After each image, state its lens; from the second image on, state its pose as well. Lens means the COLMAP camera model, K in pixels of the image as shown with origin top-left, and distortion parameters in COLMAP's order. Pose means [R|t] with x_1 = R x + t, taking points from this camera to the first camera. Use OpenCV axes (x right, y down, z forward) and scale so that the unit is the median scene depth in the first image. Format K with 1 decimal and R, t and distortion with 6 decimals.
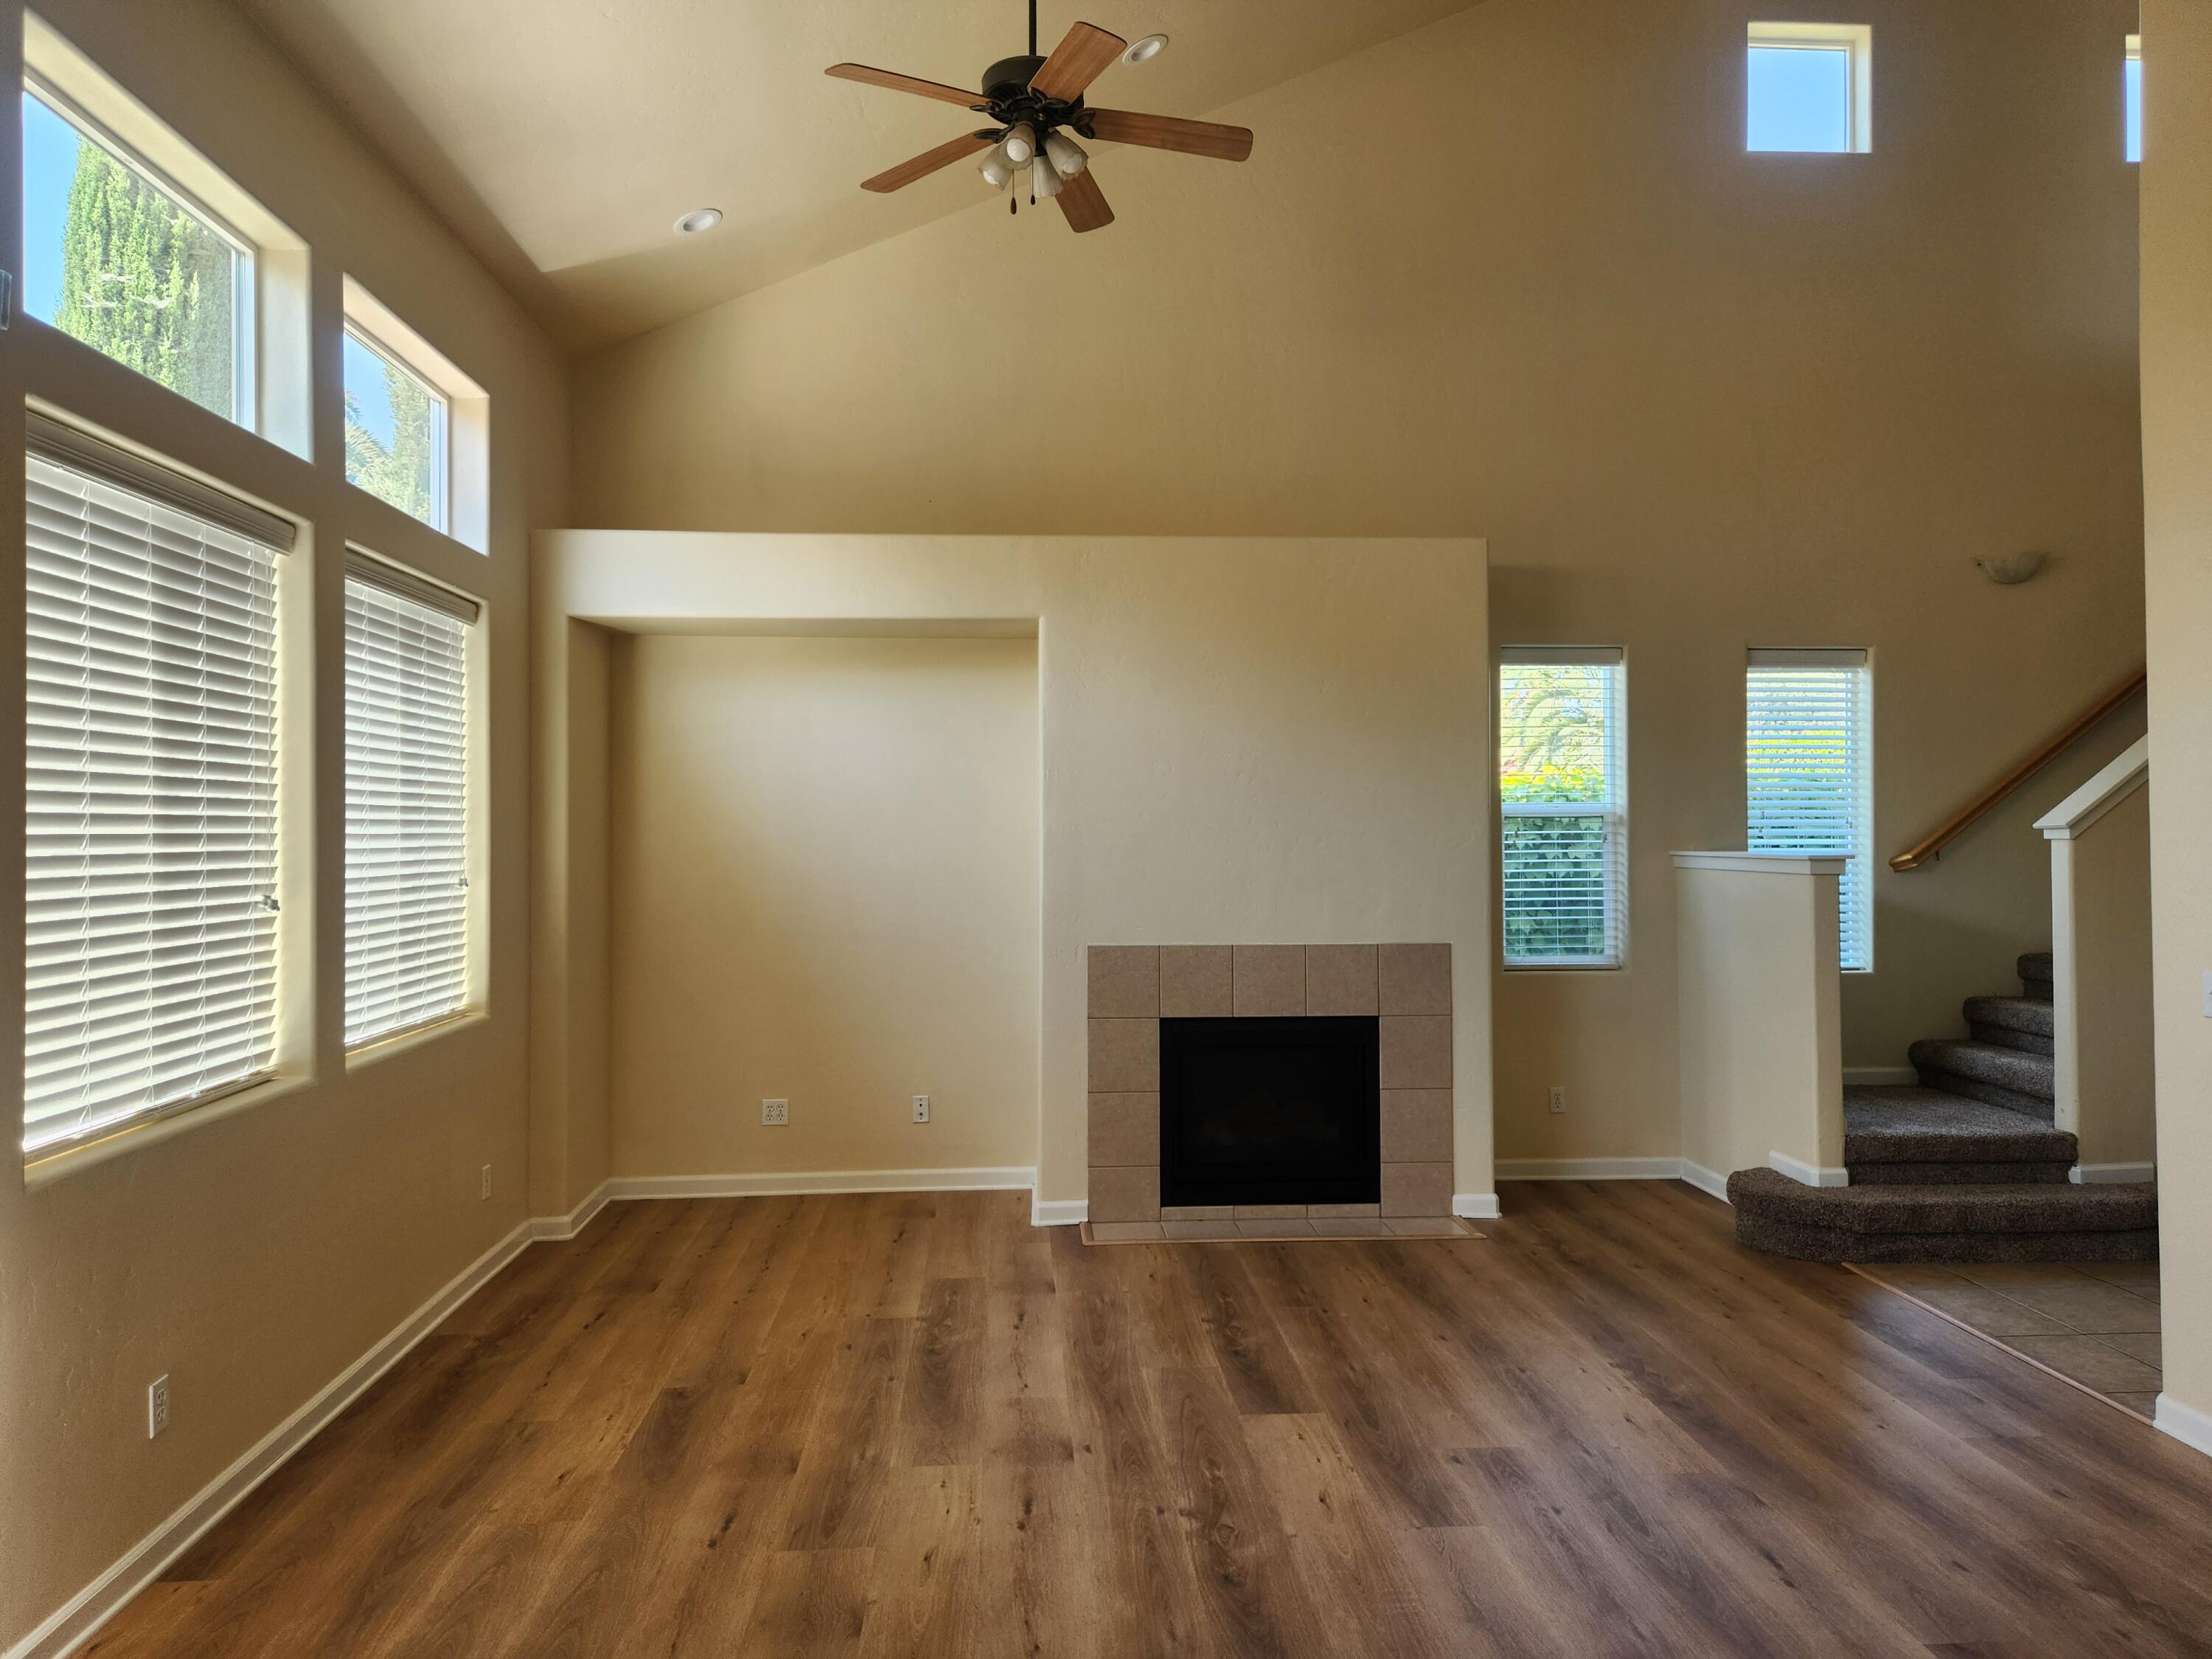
lens RADIAL K [[1488.9, 0, 1114.5], [0, 1488.9, 785.3], [0, 0, 1]] dist [0.060023, -0.023099]
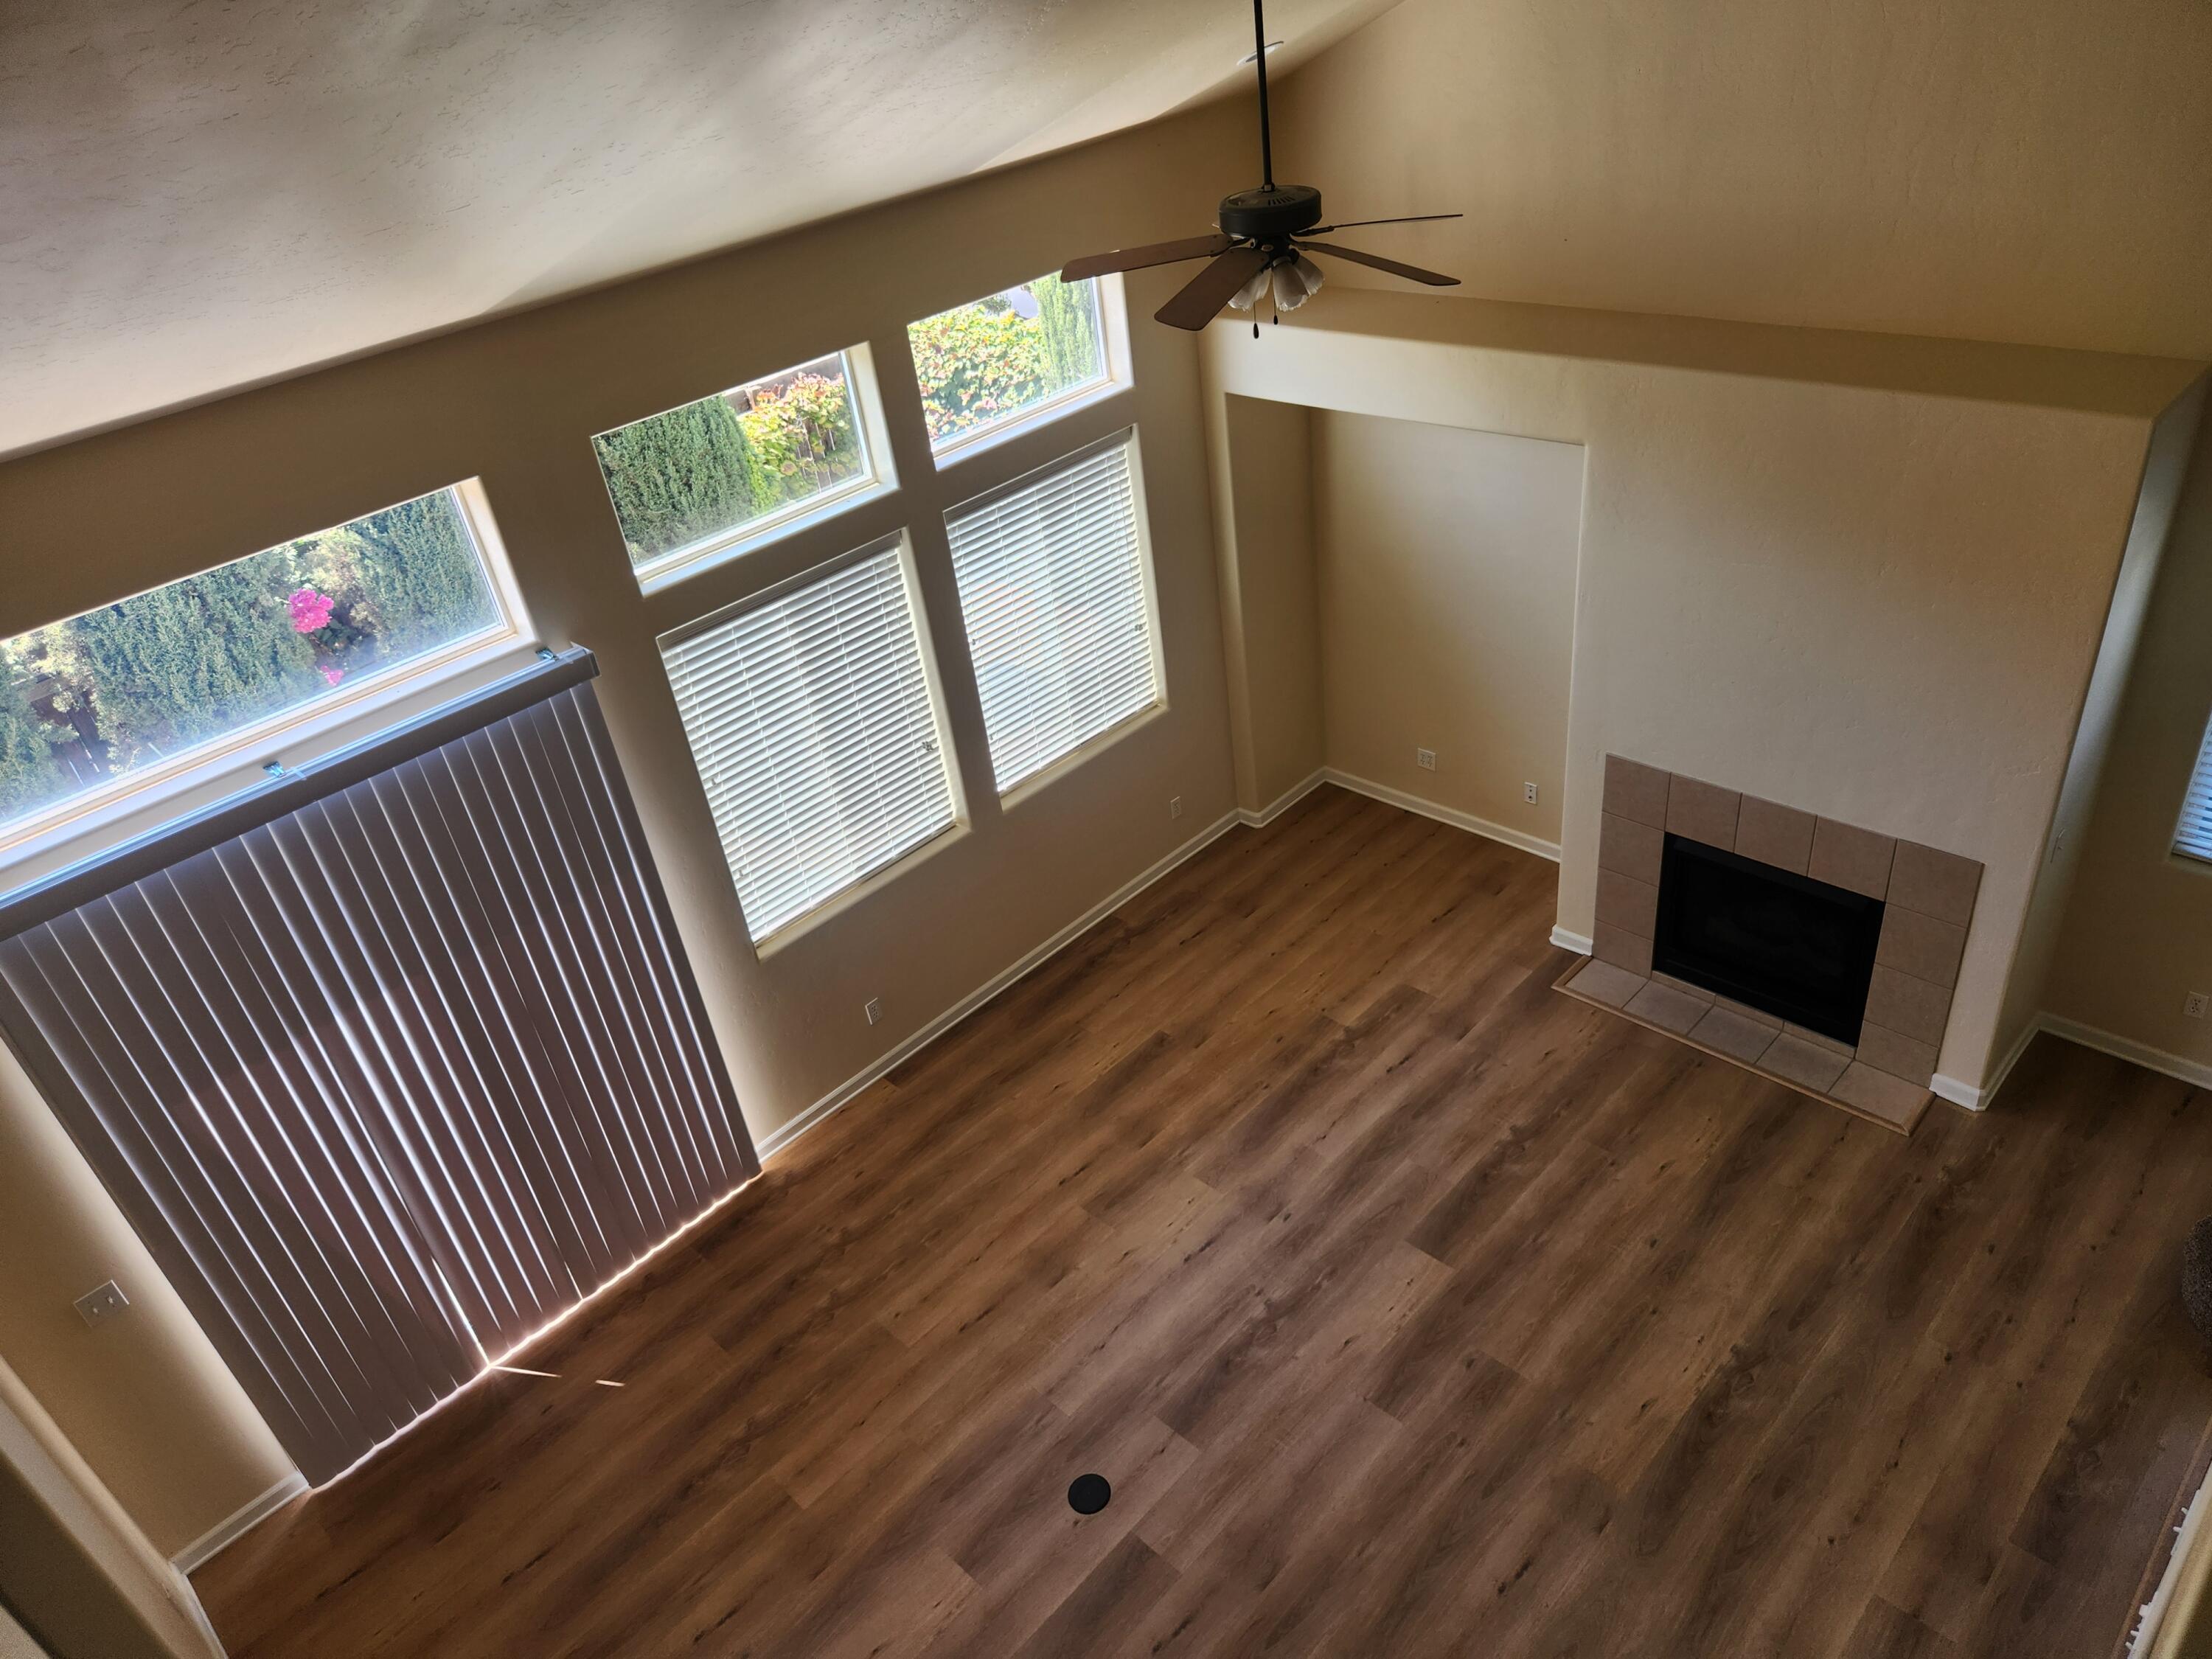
lens RADIAL K [[1488.9, 0, 1114.6], [0, 1488.9, 833.4], [0, 0, 1]] dist [0.060023, -0.023099]
pose [[0.663367, 0.341621, -0.665762, 0.593060], [0.133777, 0.821231, 0.554693, -0.600611], [0.736239, -0.457028, 0.499076, 0.215940]]
